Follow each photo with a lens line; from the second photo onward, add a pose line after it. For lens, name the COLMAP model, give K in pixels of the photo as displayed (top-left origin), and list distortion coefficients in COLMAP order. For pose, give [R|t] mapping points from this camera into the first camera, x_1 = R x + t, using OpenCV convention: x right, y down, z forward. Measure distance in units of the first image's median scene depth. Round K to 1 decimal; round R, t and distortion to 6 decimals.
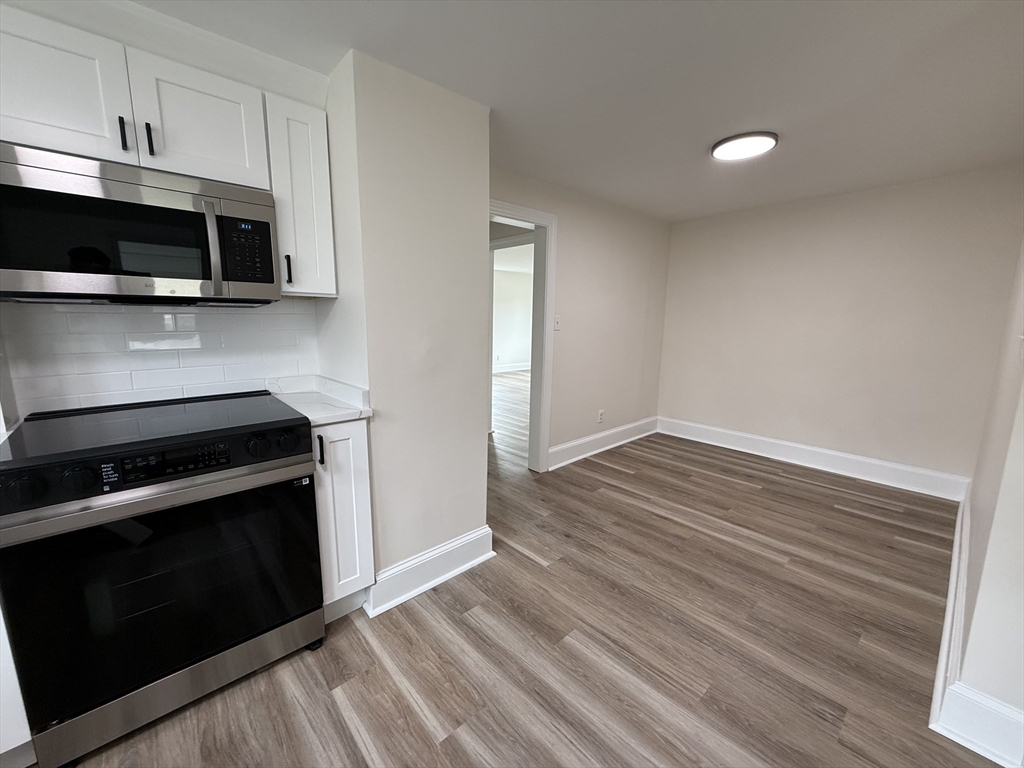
lens RADIAL K [[406.3, 0, 512.0], [0, 406.3, 384.0], [0, 0, 1]] dist [0.000526, -0.000127]
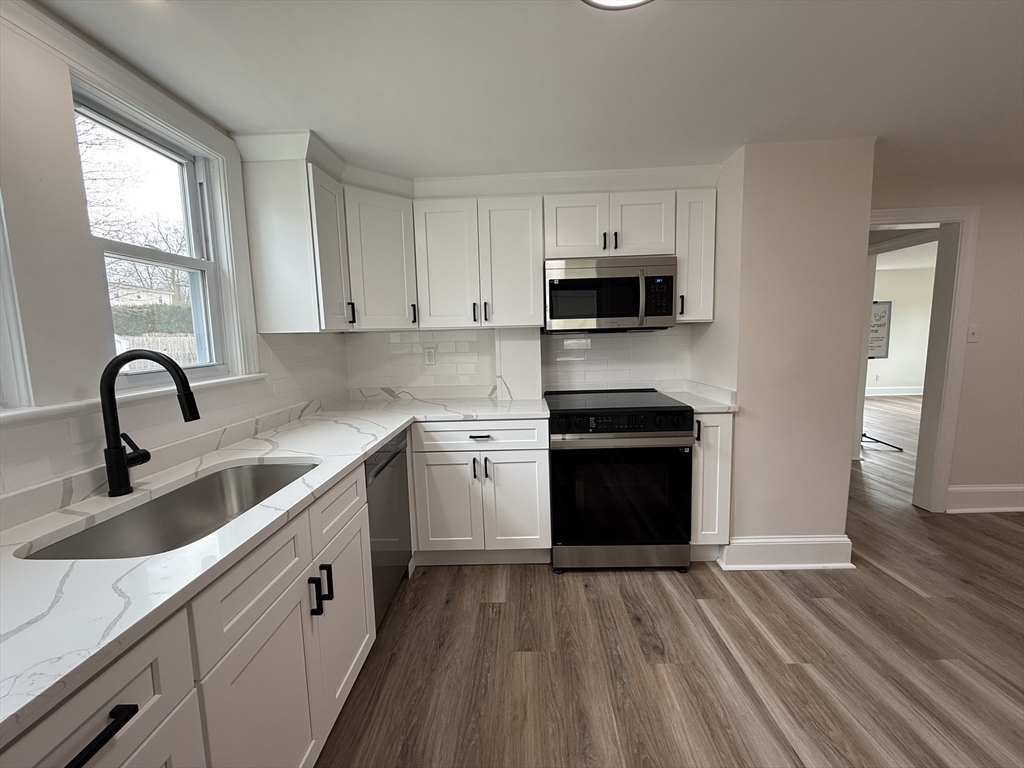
lens RADIAL K [[406.3, 0, 512.0], [0, 406.3, 384.0], [0, 0, 1]] dist [0.000526, -0.000127]
pose [[0.718419, 0.047619, -0.693979, 0.035250], [-0.074570, 0.997177, -0.008772, 0.056457], [0.691602, 0.058052, 0.719942, -0.440477]]
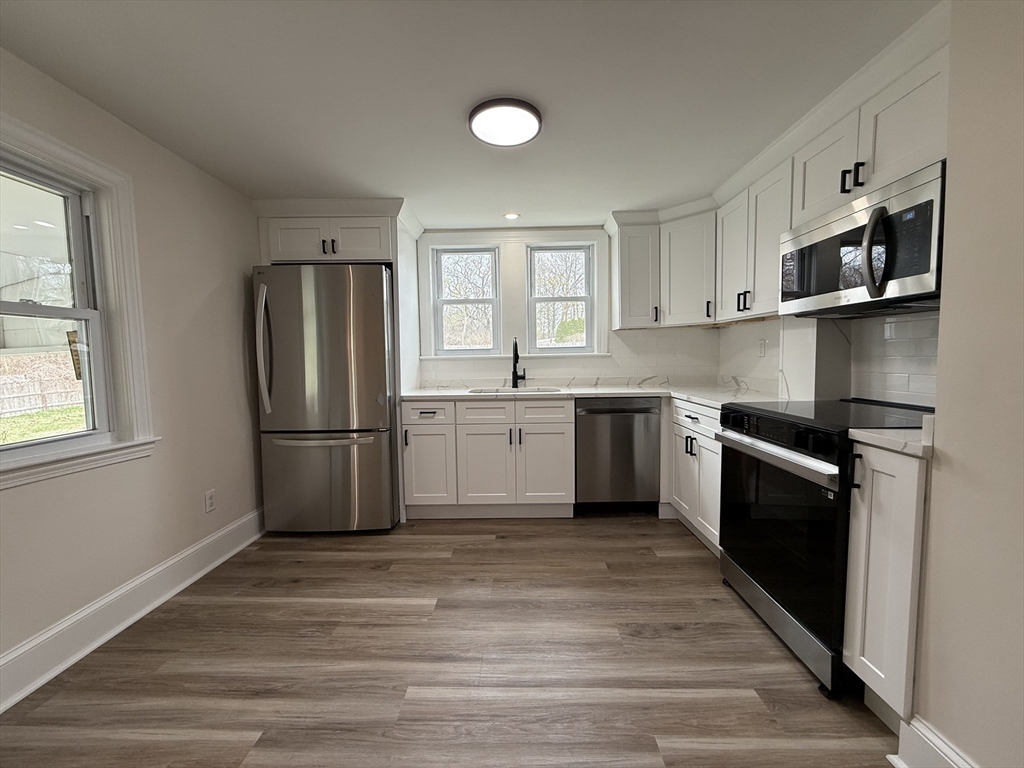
lens RADIAL K [[406.3, 0, 512.0], [0, 406.3, 384.0], [0, 0, 1]] dist [0.000526, -0.000127]
pose [[-0.680341, 0.045681, -0.731471, 0.561499], [-0.114857, 0.979078, 0.167973, -0.066358], [0.723840, 0.198293, -0.660860, 0.930079]]
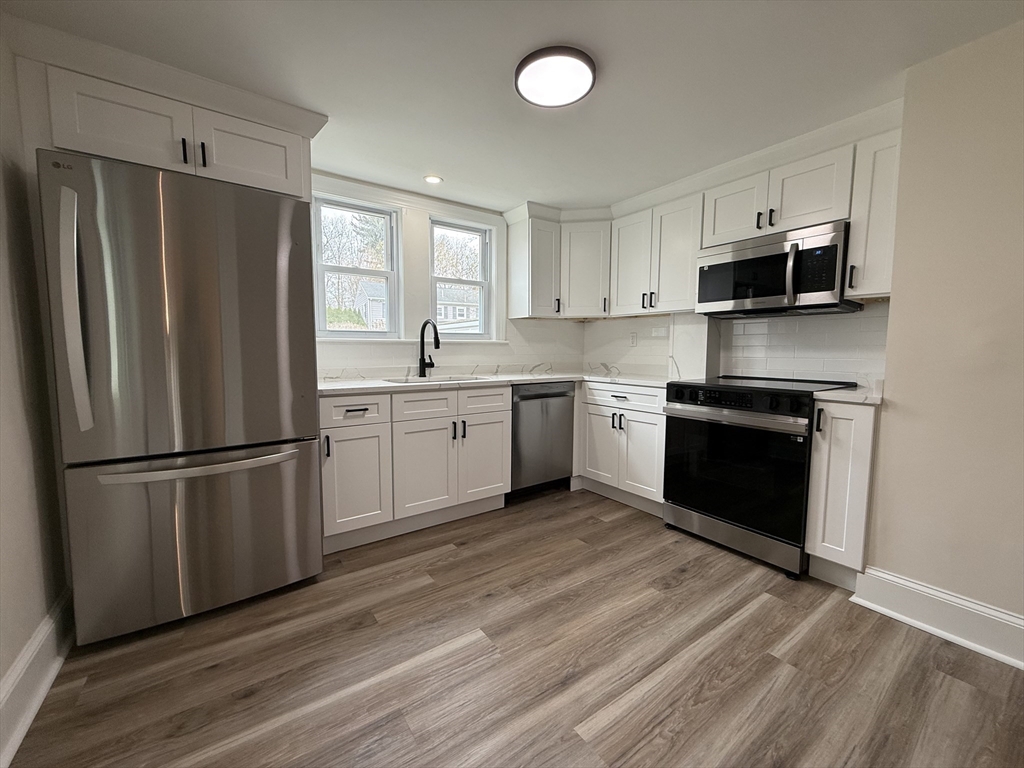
lens RADIAL K [[406.3, 0, 512.0], [0, 406.3, 384.0], [0, 0, 1]] dist [0.000526, -0.000127]
pose [[-0.120631, 0.070763, -0.990172, 0.788854], [-0.168635, 0.981498, 0.090688, 0.092786], [0.978269, 0.177918, -0.106466, 0.184697]]
